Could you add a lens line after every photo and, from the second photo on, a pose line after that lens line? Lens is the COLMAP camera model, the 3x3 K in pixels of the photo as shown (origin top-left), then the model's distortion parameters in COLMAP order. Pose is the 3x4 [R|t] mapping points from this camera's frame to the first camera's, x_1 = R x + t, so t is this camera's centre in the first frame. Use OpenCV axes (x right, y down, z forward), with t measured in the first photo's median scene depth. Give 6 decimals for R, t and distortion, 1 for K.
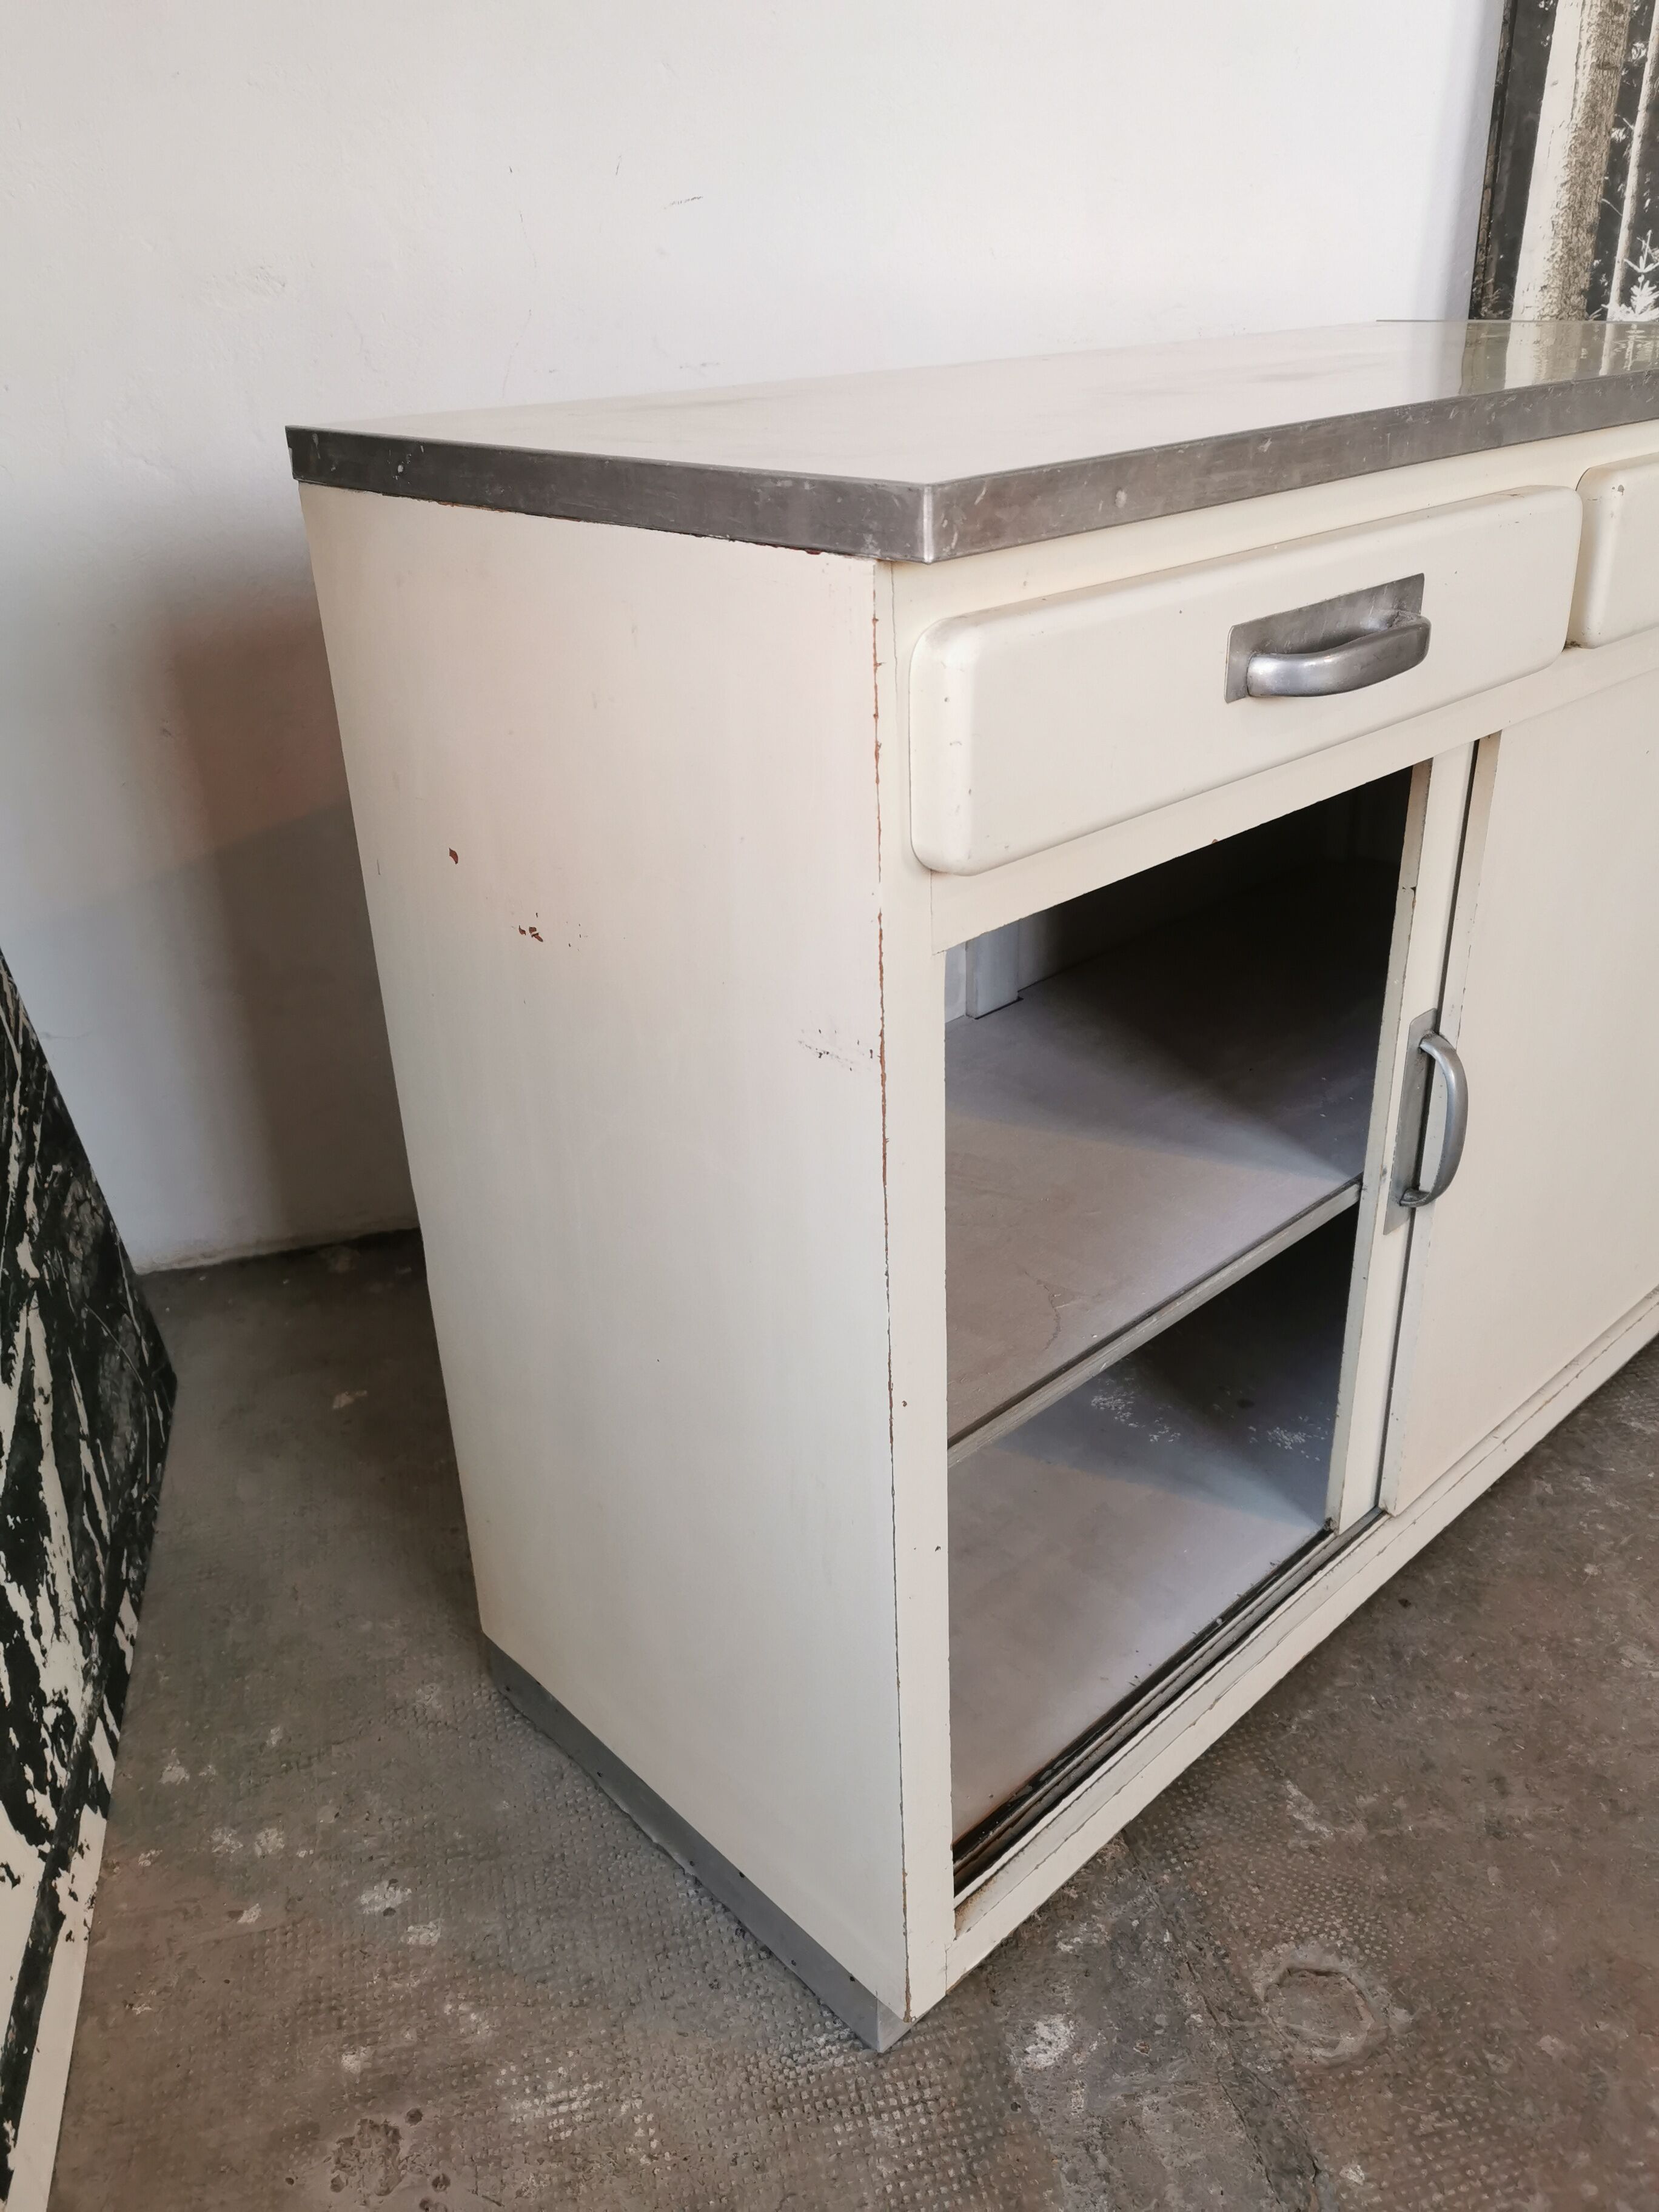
lens RADIAL K [[1699.3, 0, 828.5], [0, 1699.3, 1085.3], [0, 0, 1]] dist [0.037756, -0.064693]
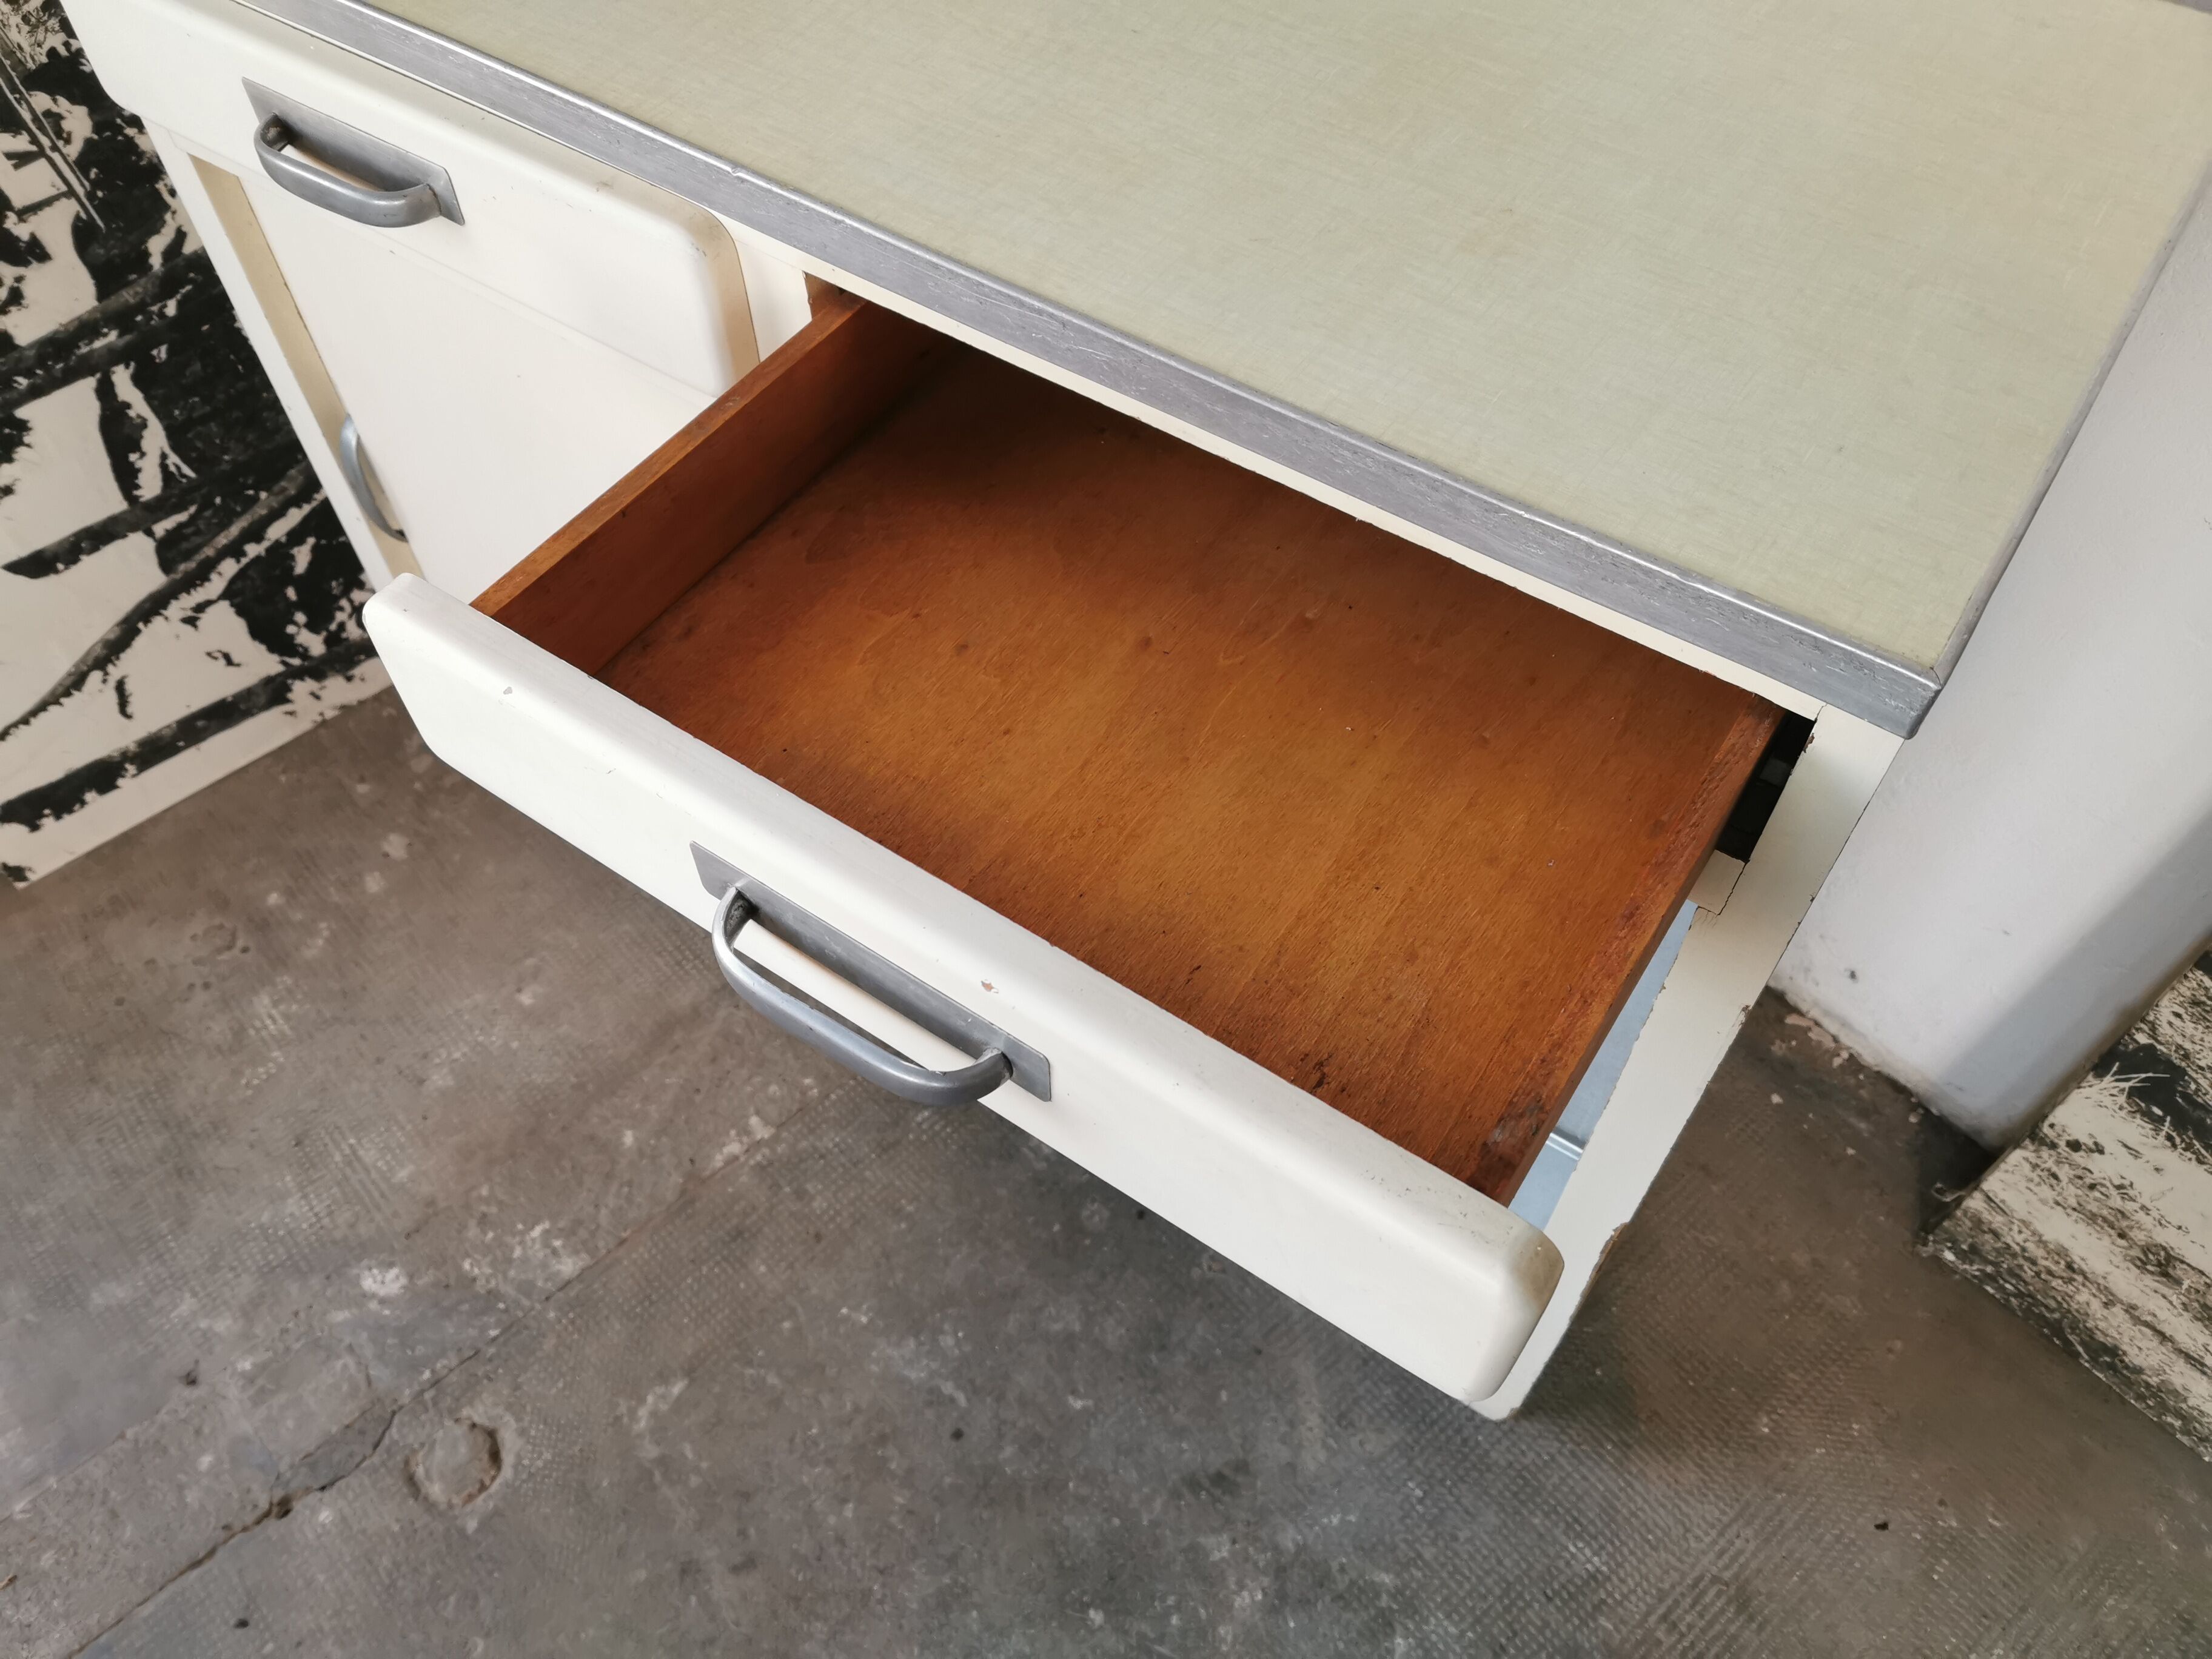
lens RADIAL K [[1699.3, 0, 1084.2], [0, 1699.3, 829.2], [0, 0, 1]] dist [0.037756, -0.064693]
pose [[0.452725, 0.737028, -0.501826, 0.682963], [-0.389213, 0.669706, 0.632461, -0.641443], [0.802218, -0.091014, 0.590054, 0.589072]]
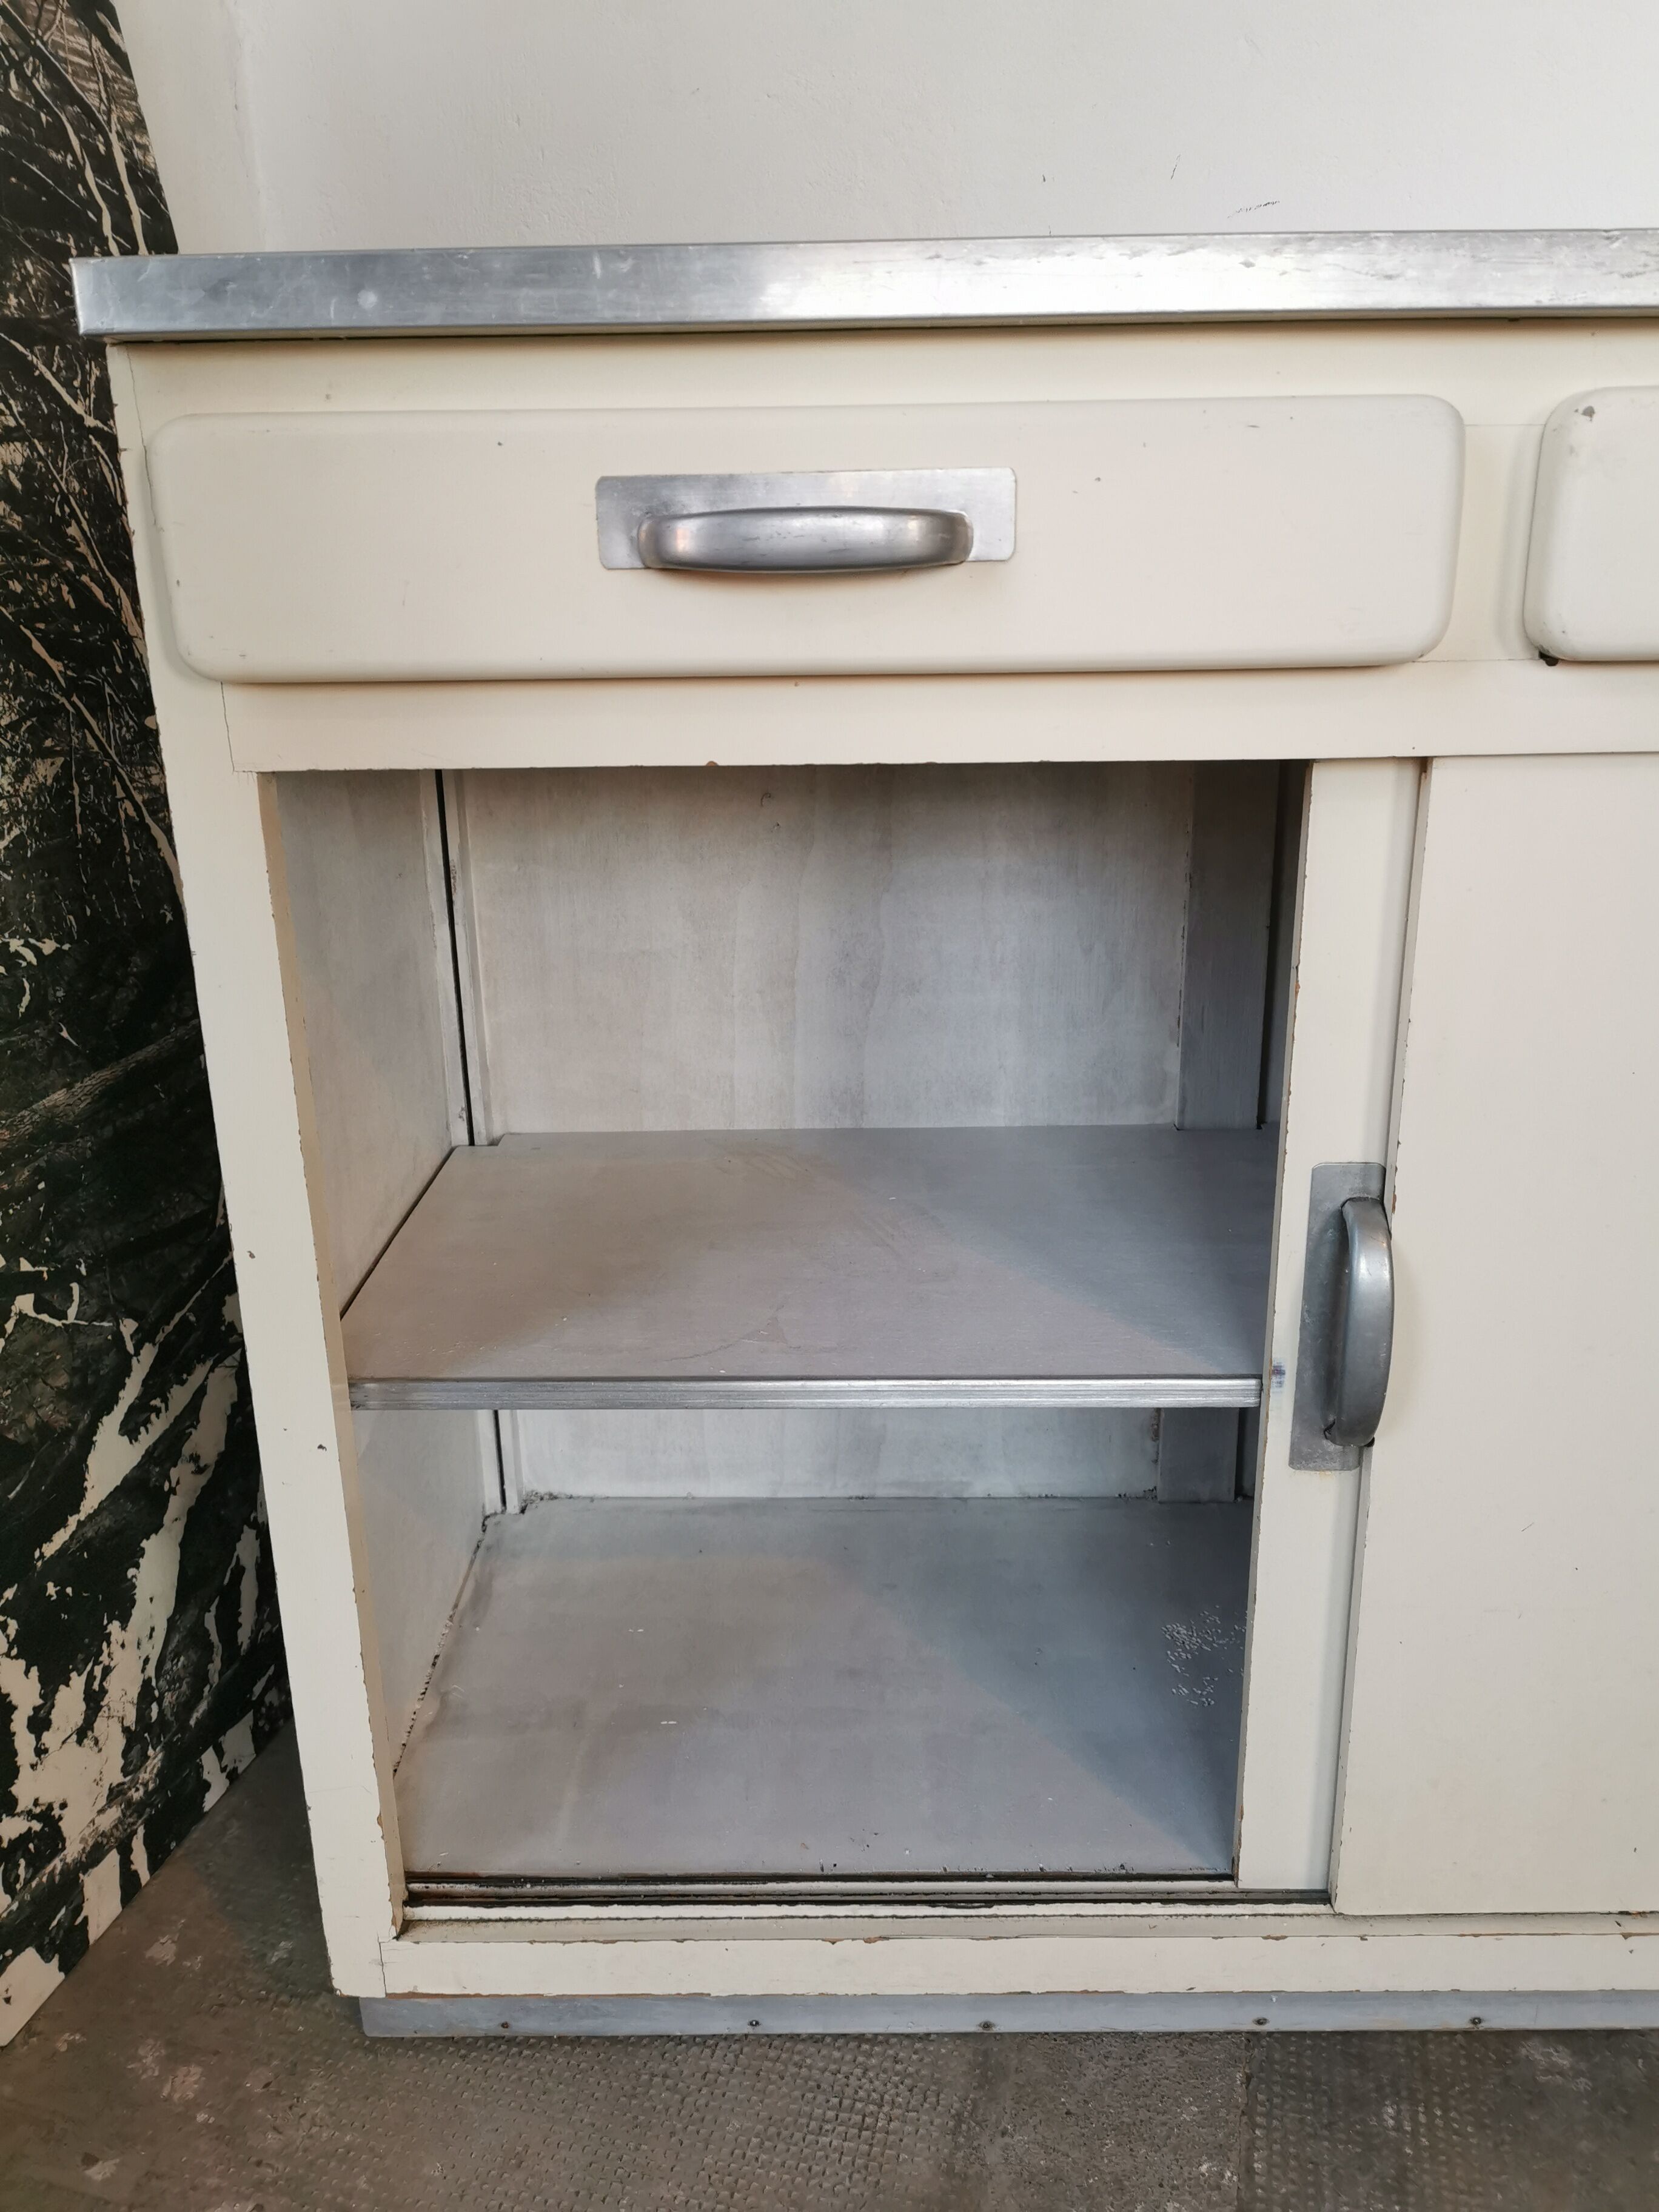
lens RADIAL K [[1699.3, 0, 821.4], [0, 1699.3, 1098.7], [0, 0, 1]] dist [0.037756, -0.064693]
pose [[0.873225, 0.164988, -0.458539, 0.221941], [-0.219126, 0.973389, -0.067058, -0.018042], [0.435273, 0.159035, 0.886141, 0.346560]]
